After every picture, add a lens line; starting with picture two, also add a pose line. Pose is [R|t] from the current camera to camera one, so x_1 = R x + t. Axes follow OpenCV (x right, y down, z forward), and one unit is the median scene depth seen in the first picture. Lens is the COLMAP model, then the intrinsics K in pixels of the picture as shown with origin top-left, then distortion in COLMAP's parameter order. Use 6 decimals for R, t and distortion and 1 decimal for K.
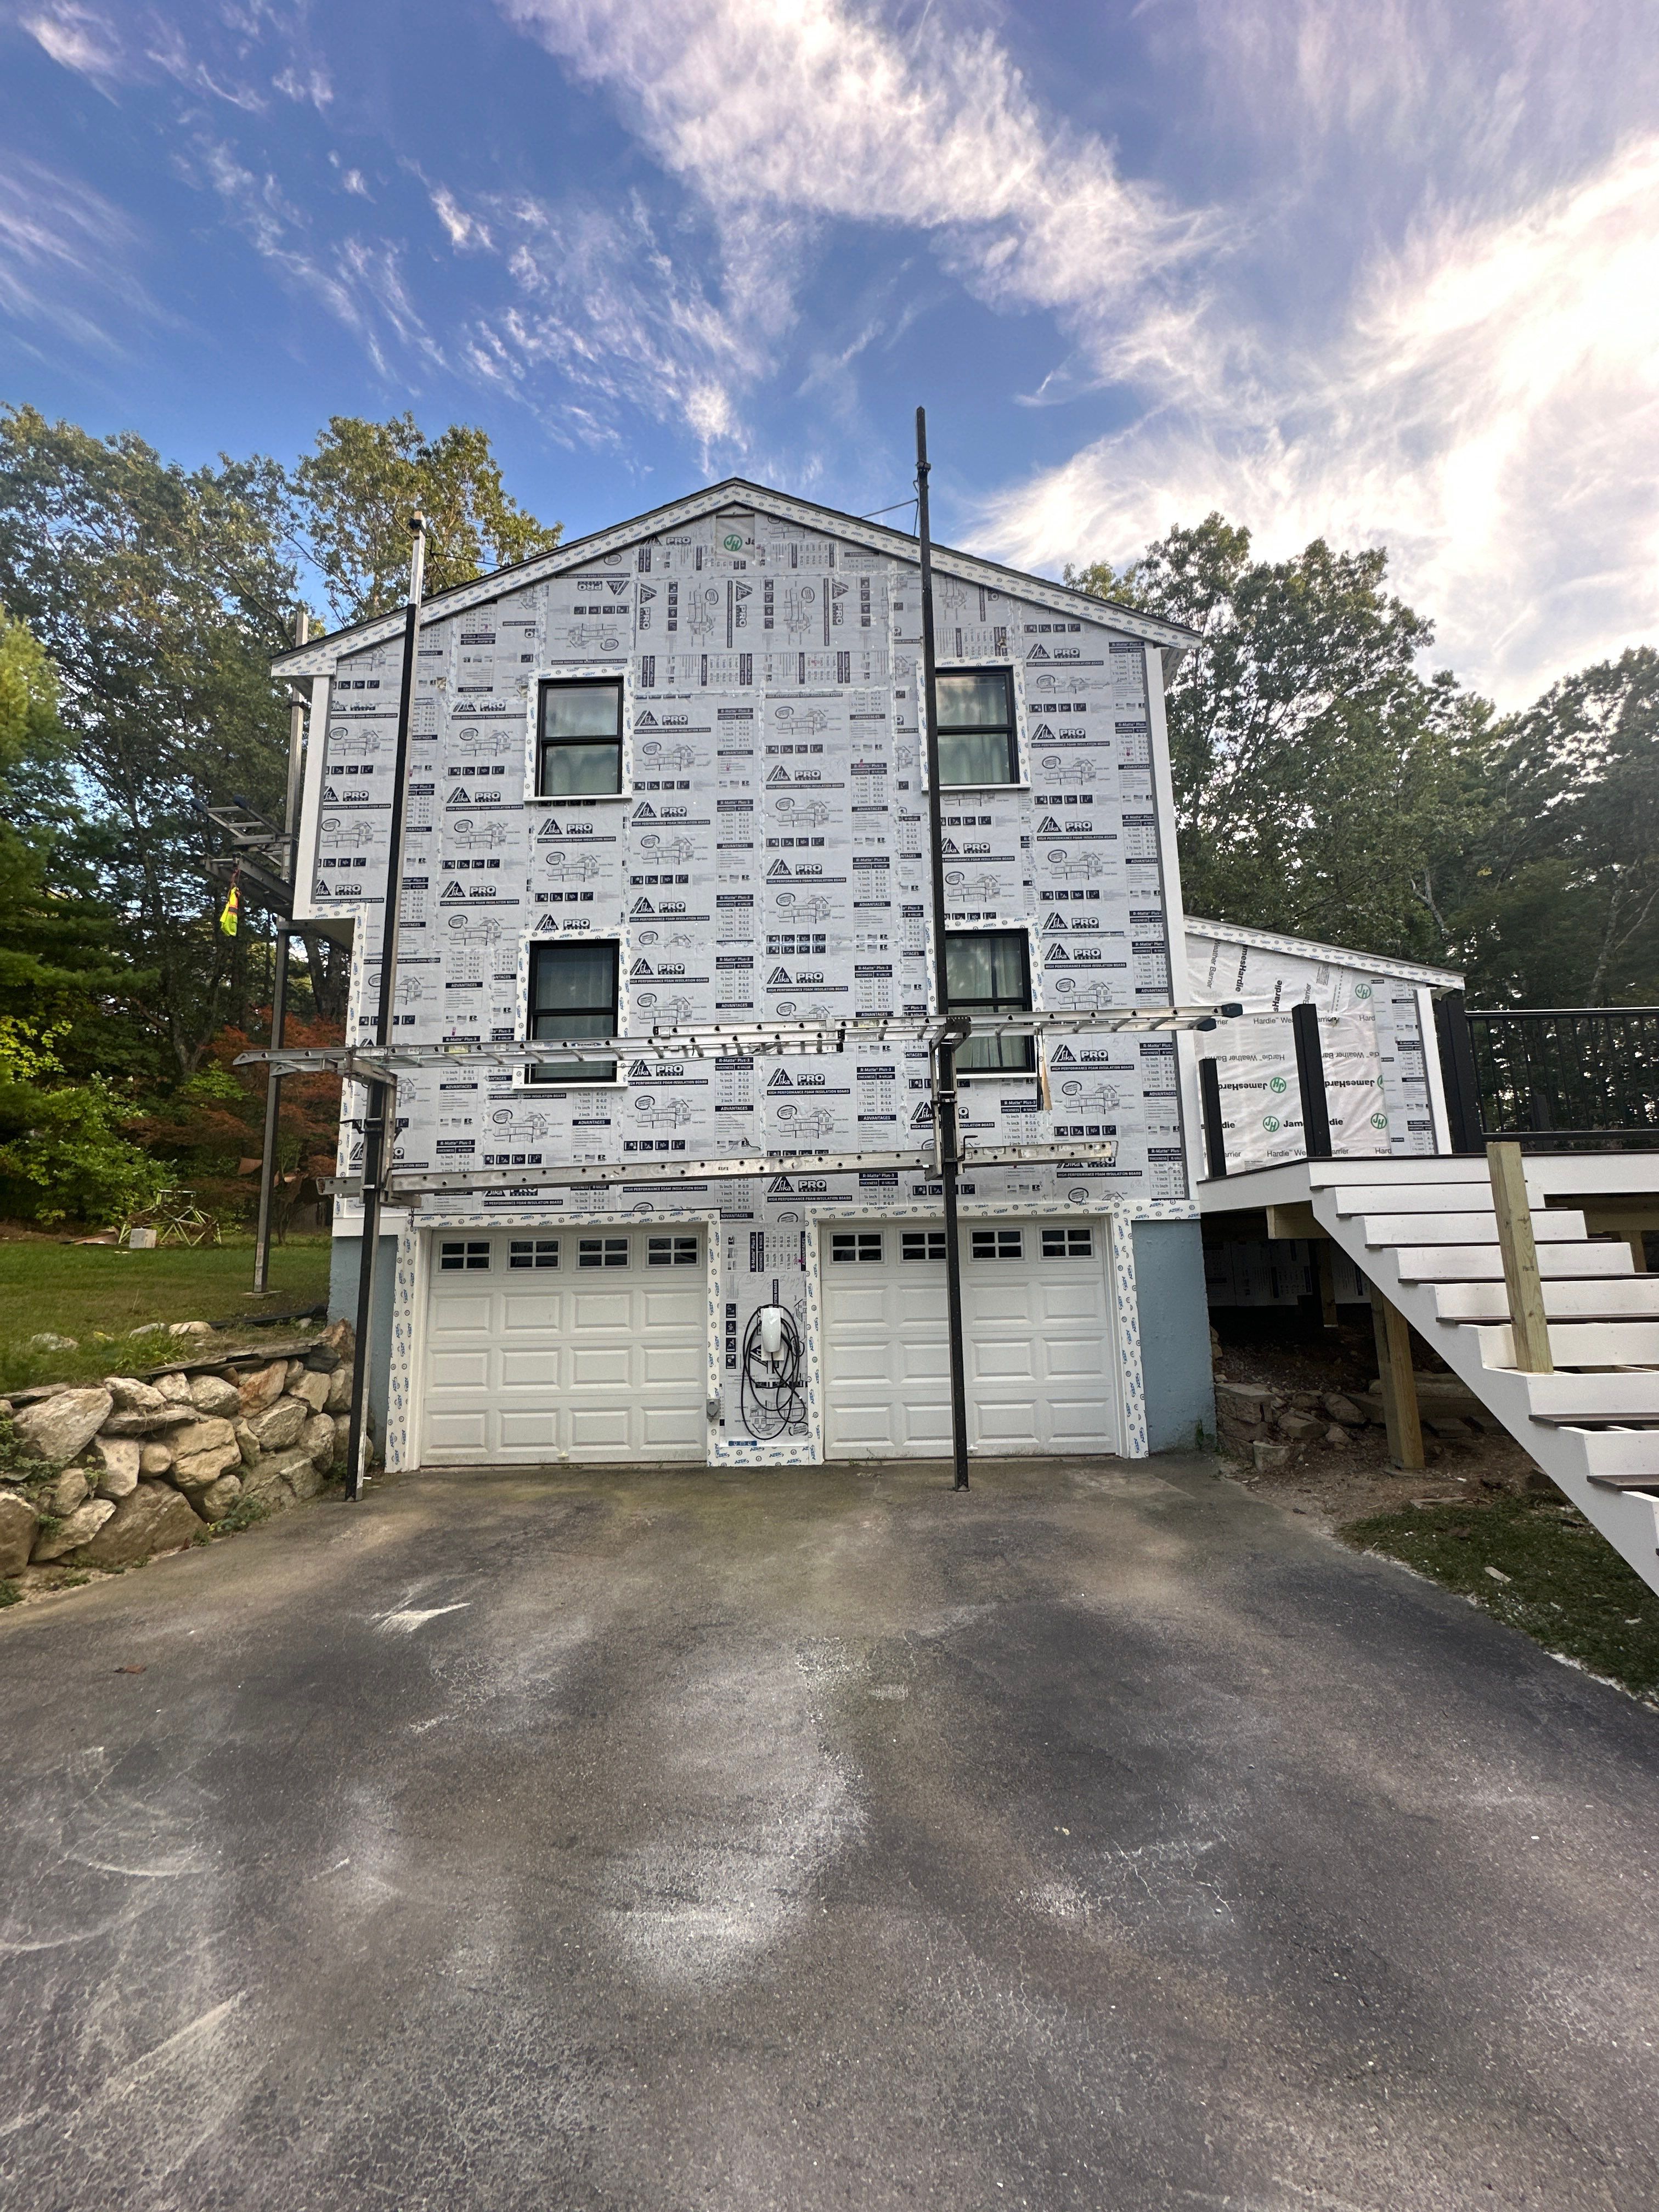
lens RADIAL K [[880.0, 0, 837.9], [0, 880.0, 1108.5], [0, 0, 1]] dist [-0.006309, 0.001295]
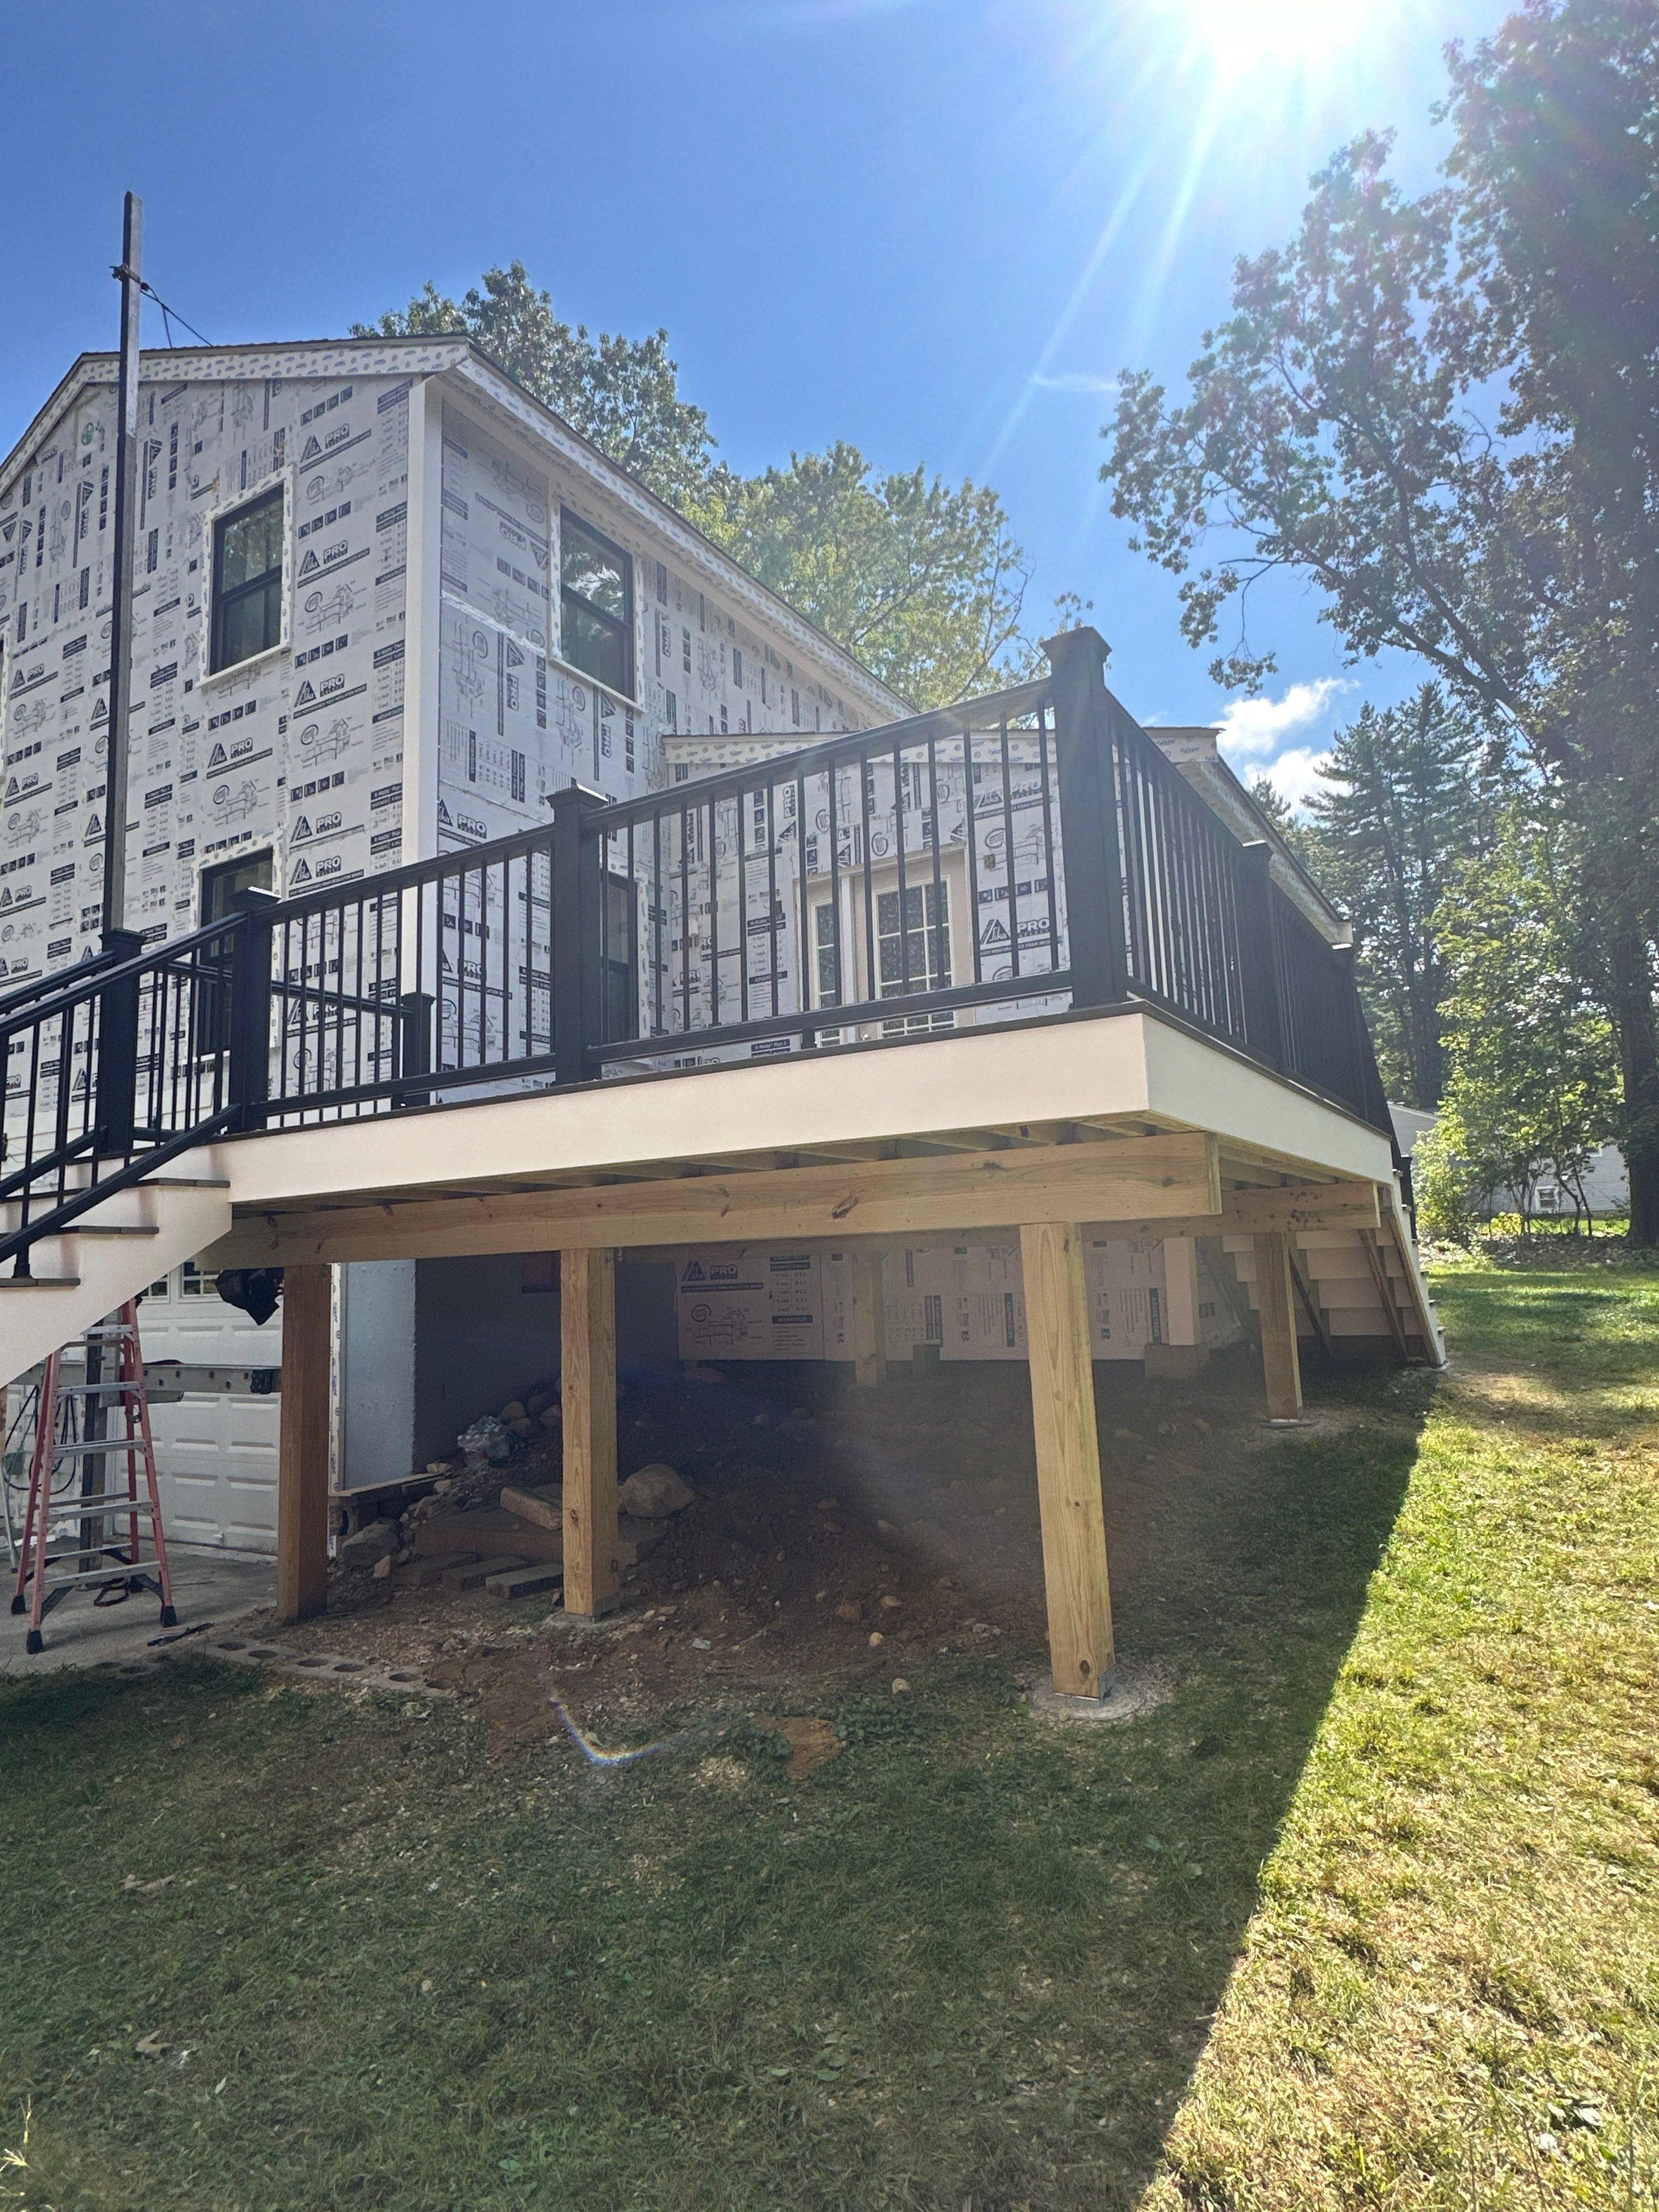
lens RADIAL K [[1237.2, 0, 837.8], [0, 1237.2, 1105.9], [0, 0, 1]] dist [-0.004292, 0.000112]
pose [[0.868251, -0.078560, -0.489866, 1.074862], [0.099920, 0.994841, 0.017558, 0.038980], [0.485959, -0.064192, 0.871621, 0.305286]]
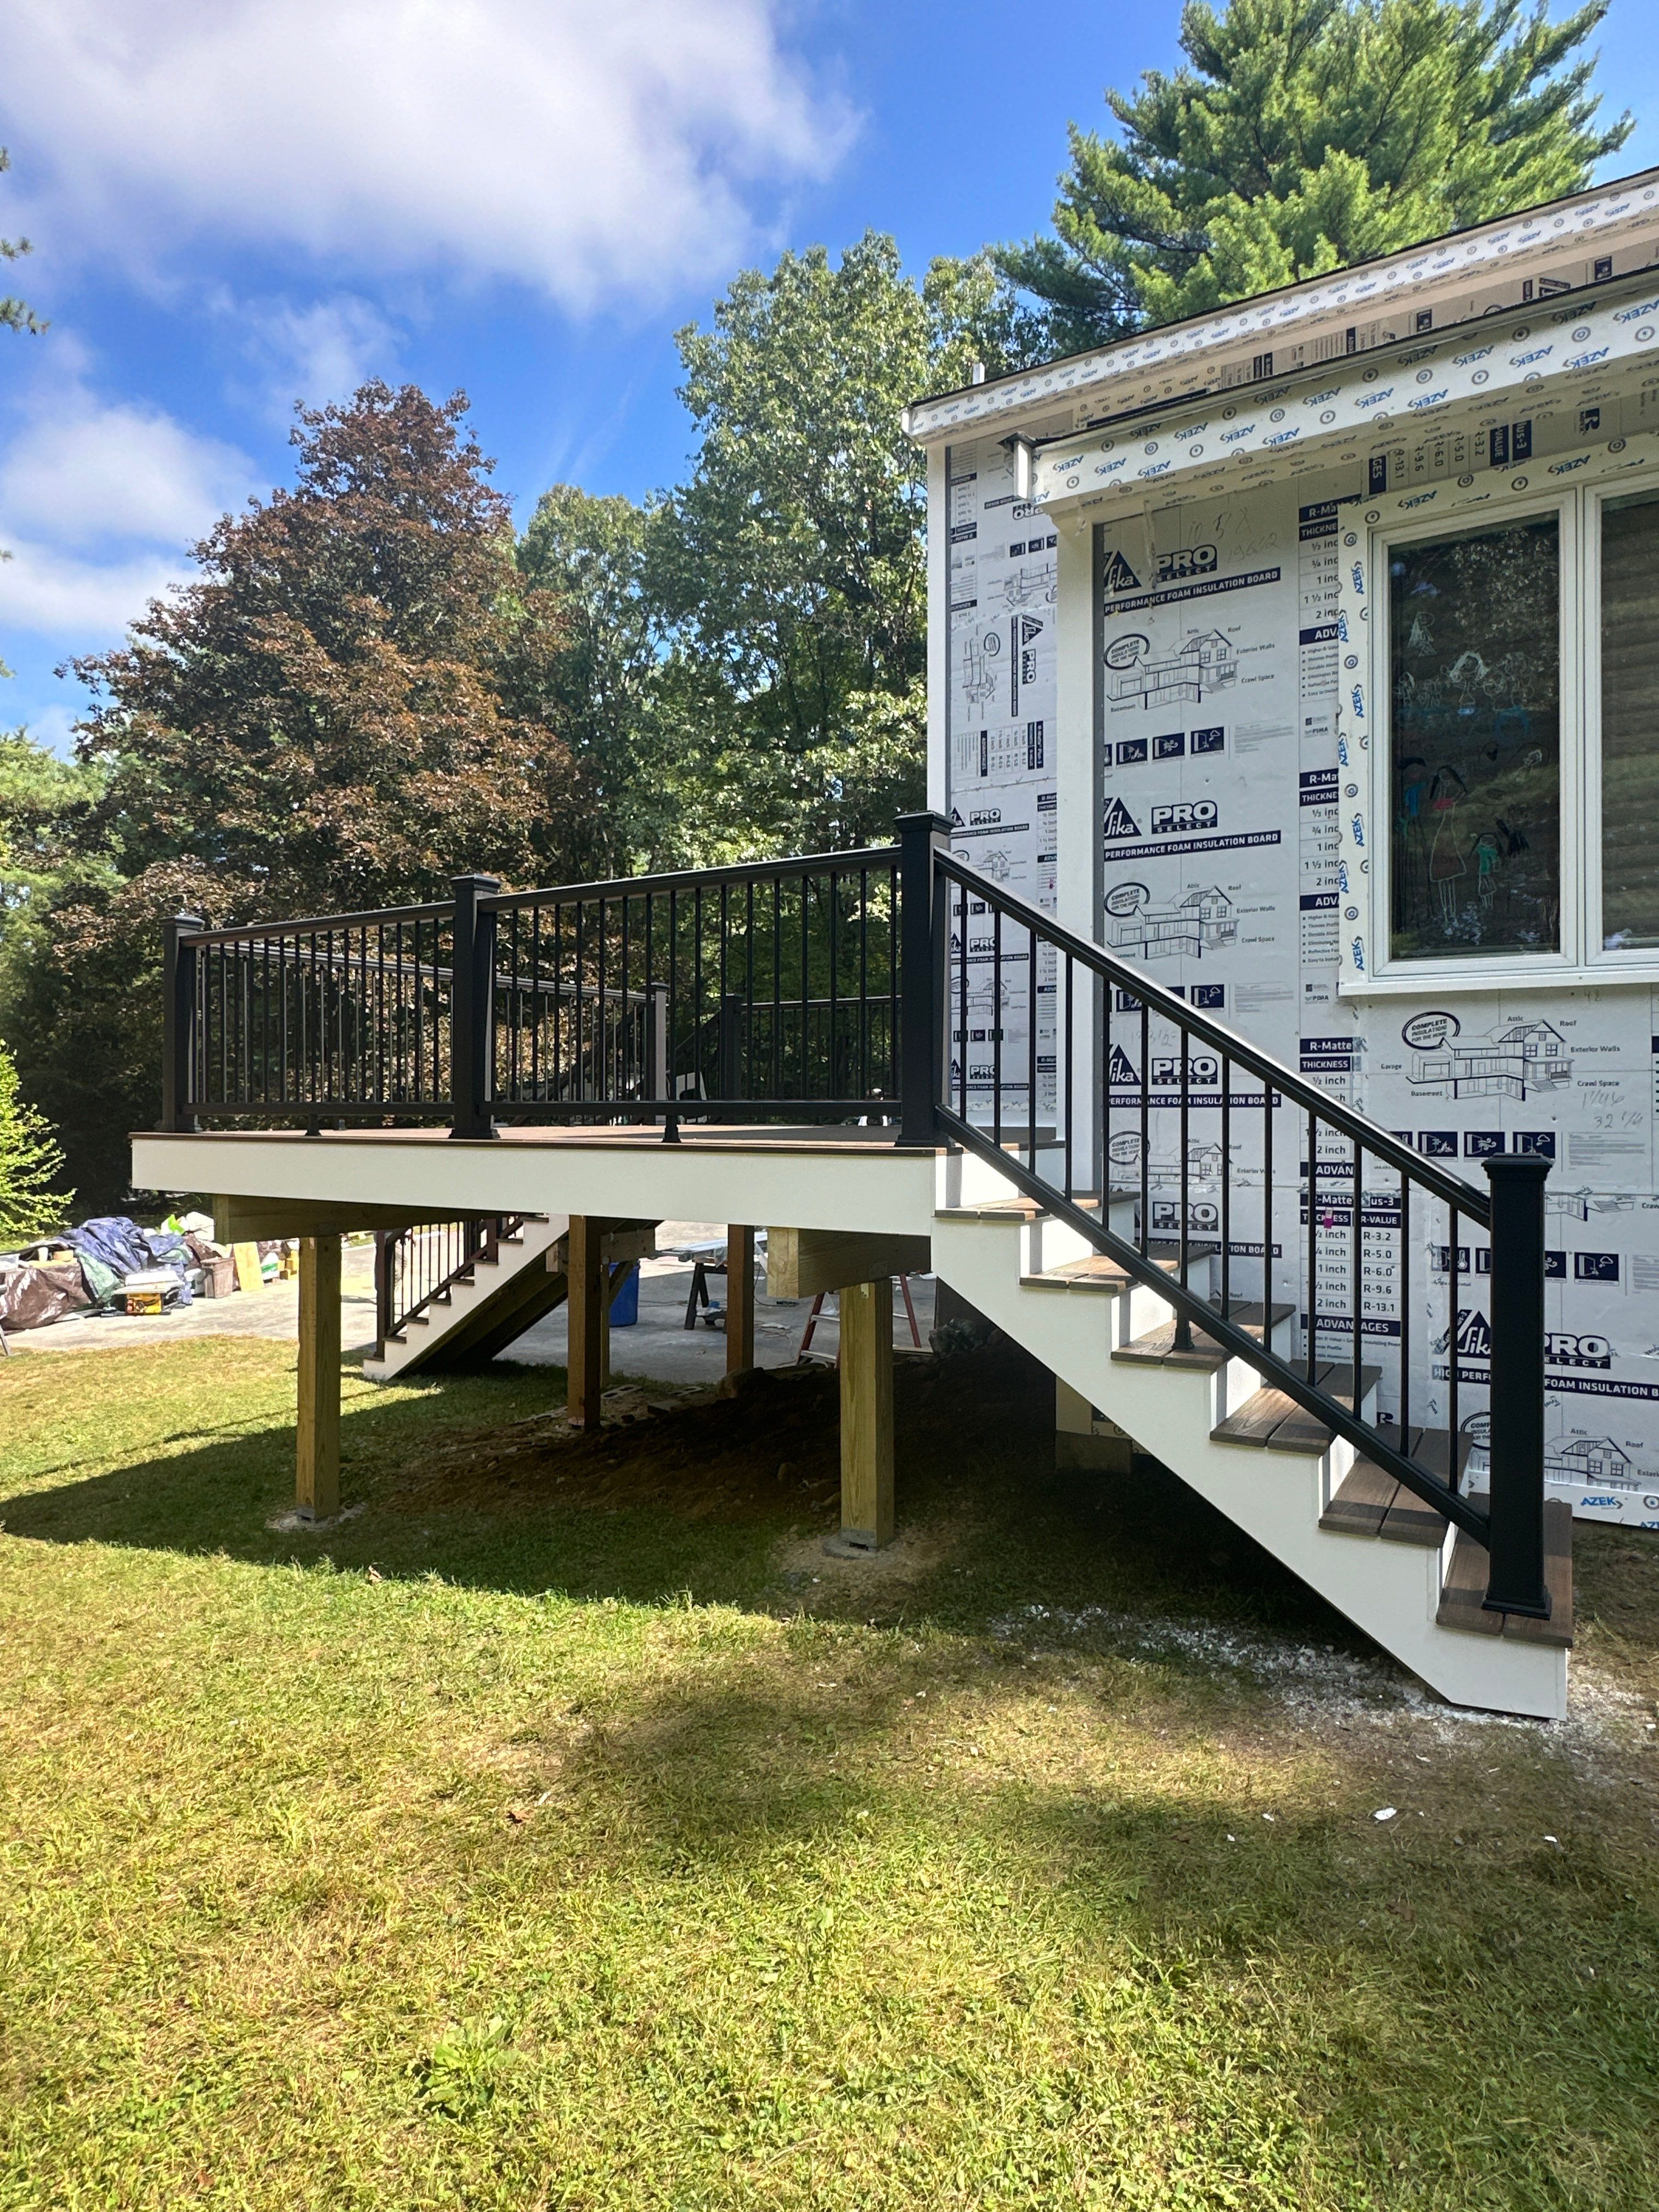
lens RADIAL K [[1237.2, 0, 836.9], [0, 1237.2, 1105.7], [0, 0, 1]] dist [-0.004292, 0.000112]
pose [[-0.489139, 0.015166, -0.872074, 1.407463], [0.150306, 0.986356, -0.067151, 0.120218], [0.859157, -0.163924, -0.484745, 1.396371]]
